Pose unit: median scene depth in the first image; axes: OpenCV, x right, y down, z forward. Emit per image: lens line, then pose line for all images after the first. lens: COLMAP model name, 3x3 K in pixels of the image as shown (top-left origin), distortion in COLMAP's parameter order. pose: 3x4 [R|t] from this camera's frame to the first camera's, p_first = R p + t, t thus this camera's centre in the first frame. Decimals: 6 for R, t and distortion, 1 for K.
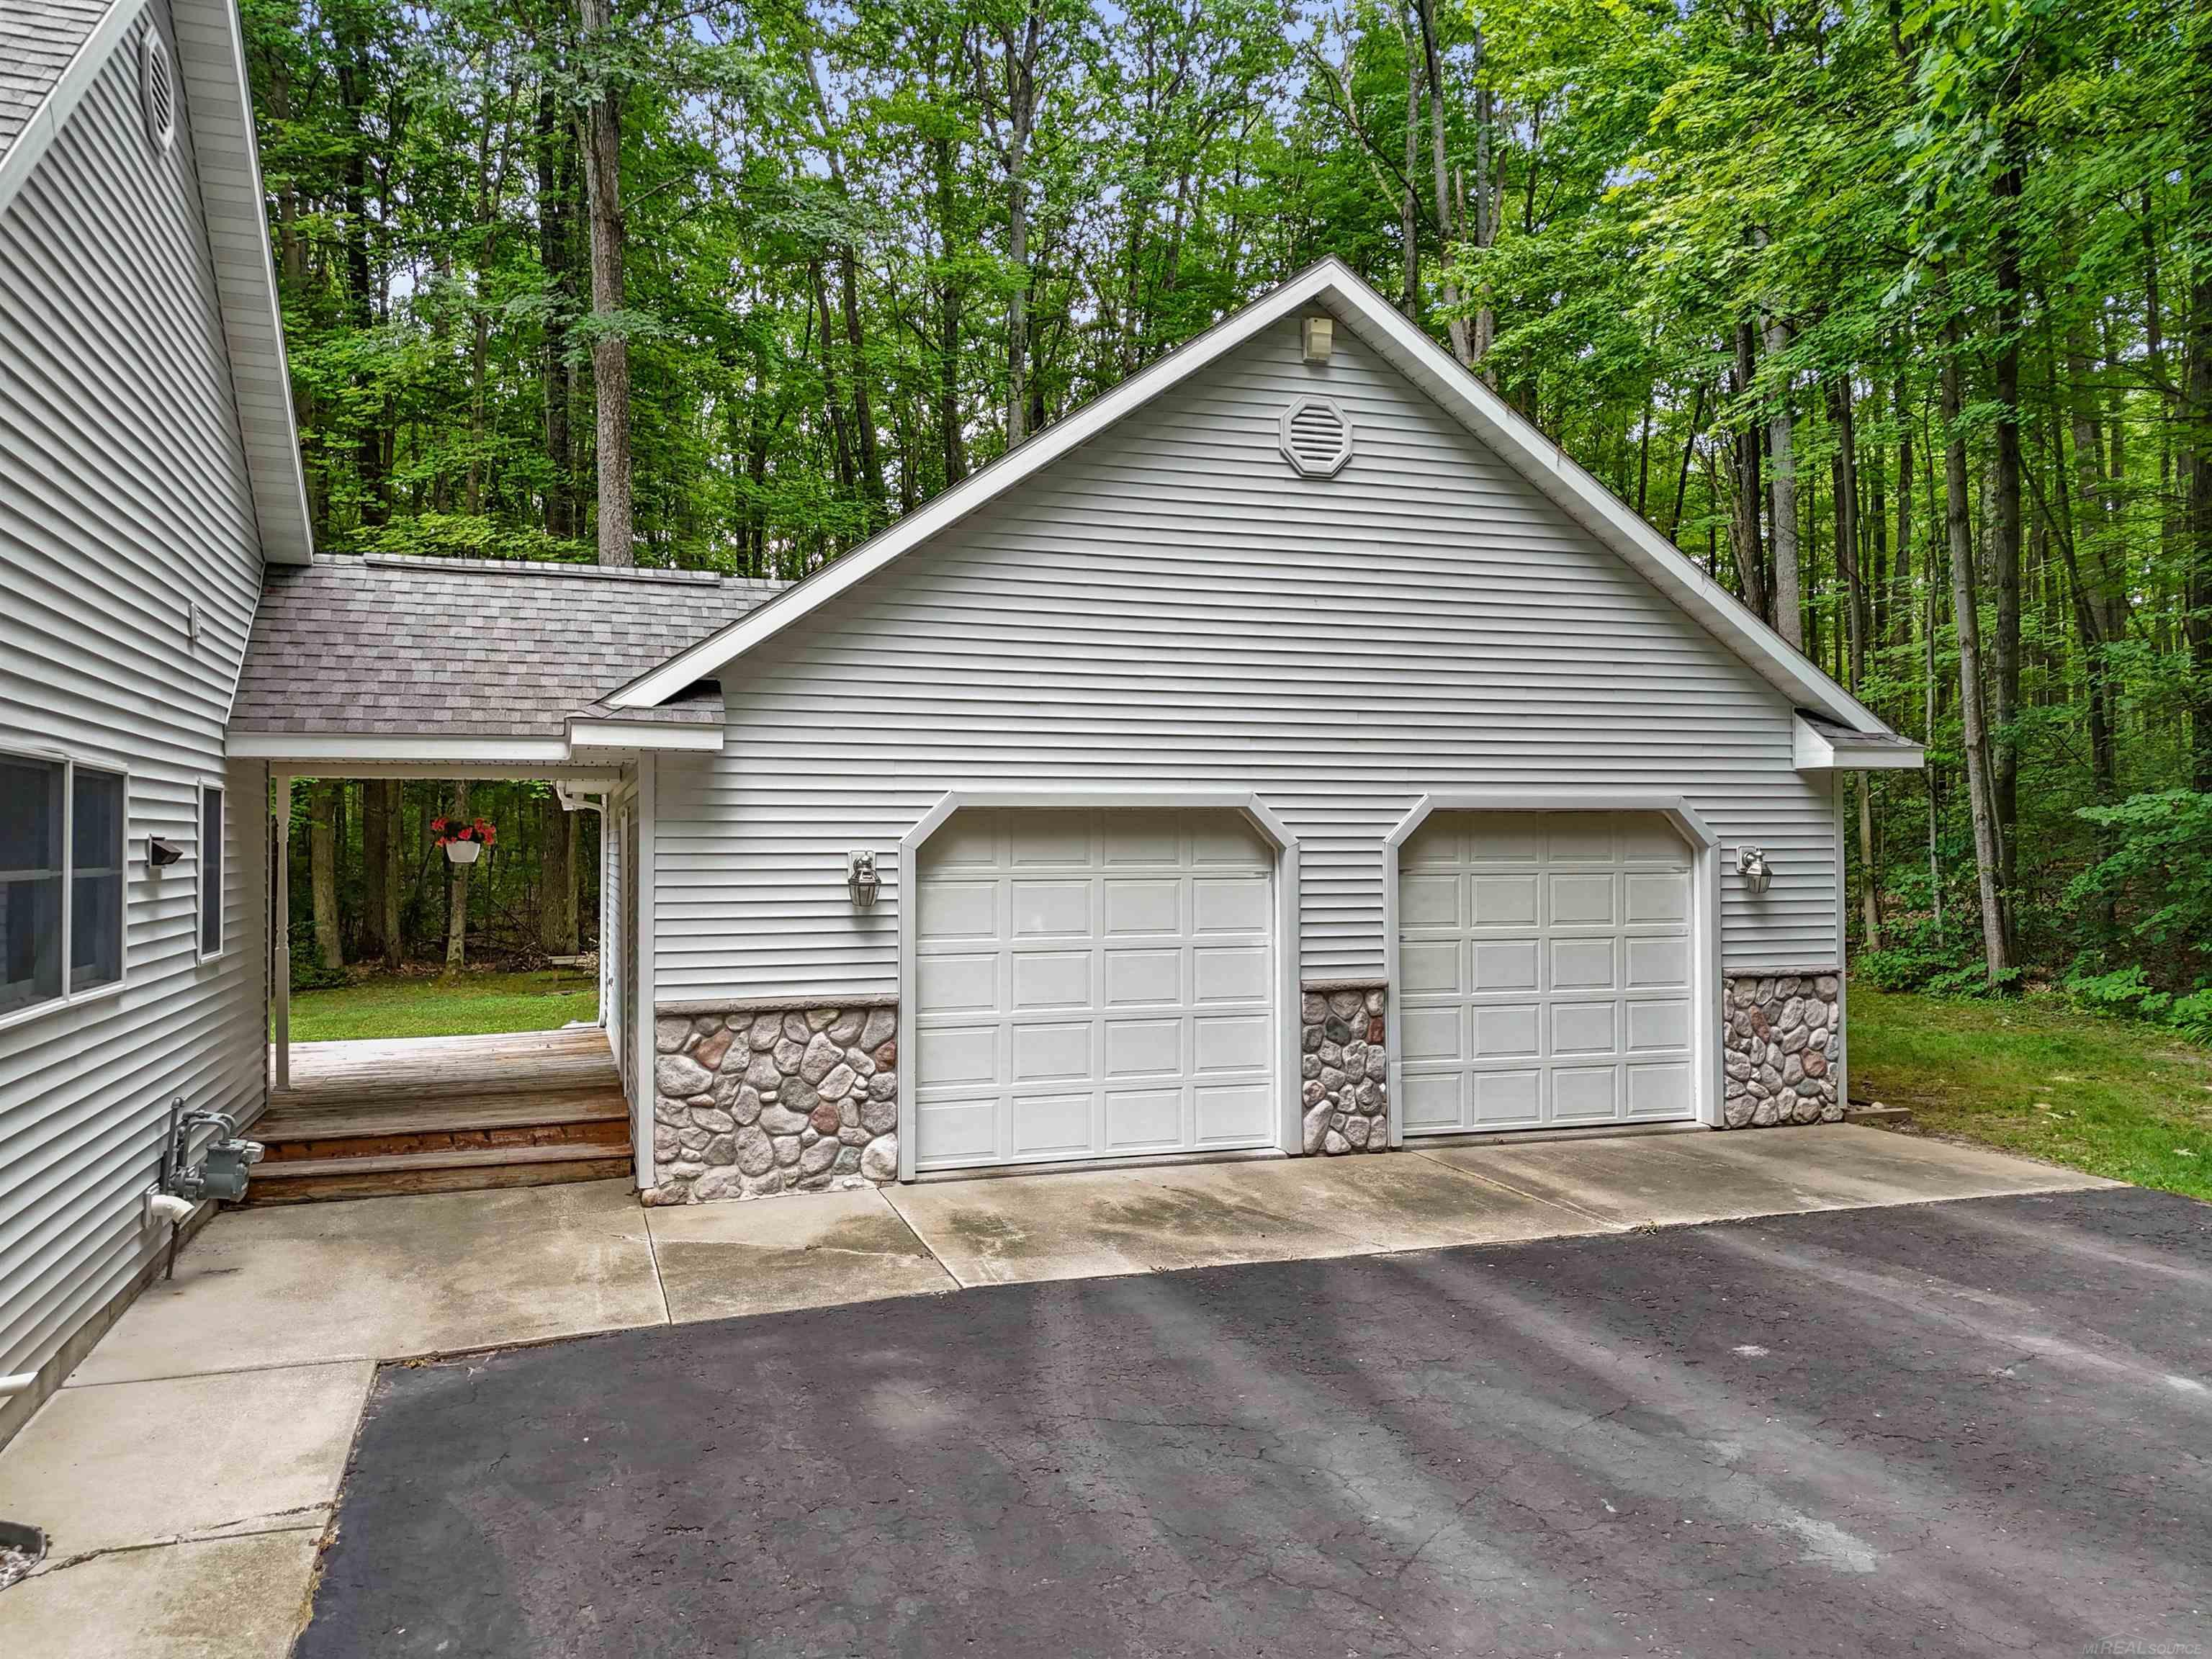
lens RADIAL K [[1618.3, 0, 1110.4], [0, 1618.3, 821.7], [0, 0, 1]] dist [0.067199, -0.055988]
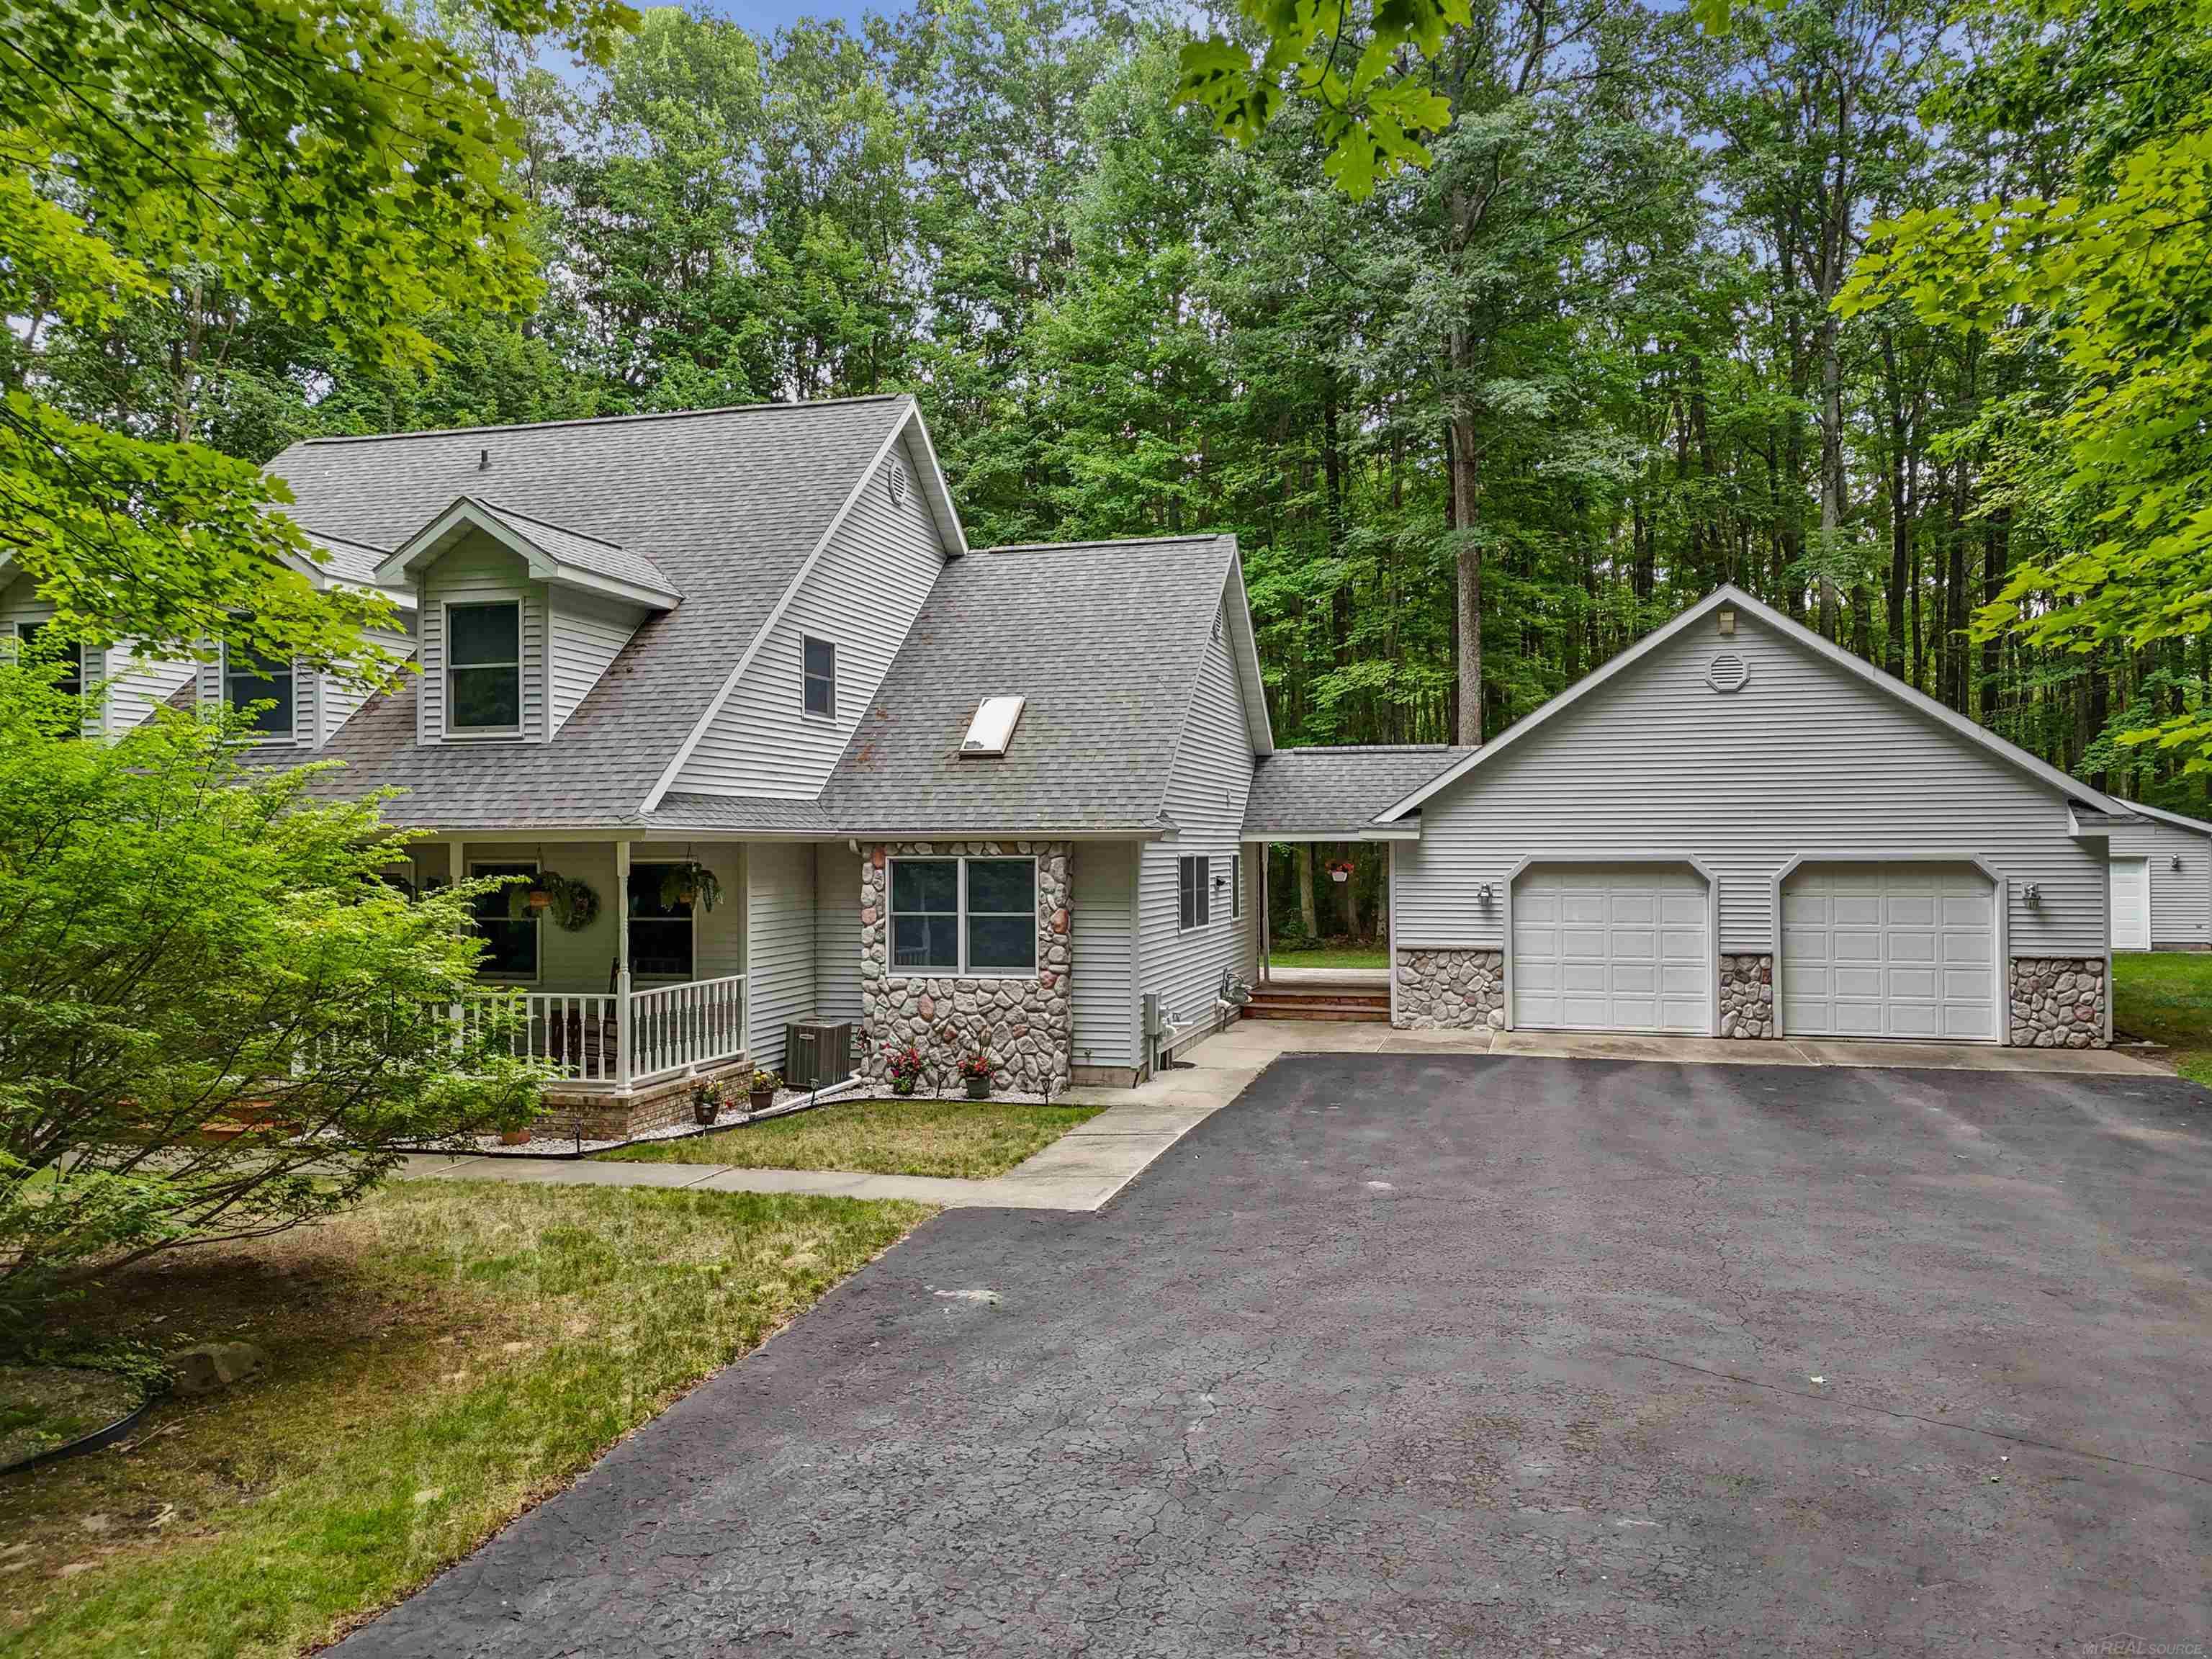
lens RADIAL K [[1618.3, 0, 1104.5], [0, 1618.3, 844.9], [0, 0, 1]] dist [0.067199, -0.055988]
pose [[0.829483, -0.000891, -0.558531, 0.604781], [0.009915, 0.999865, 0.013130, -0.061358], [0.558444, -0.016429, 0.829380, -1.054050]]
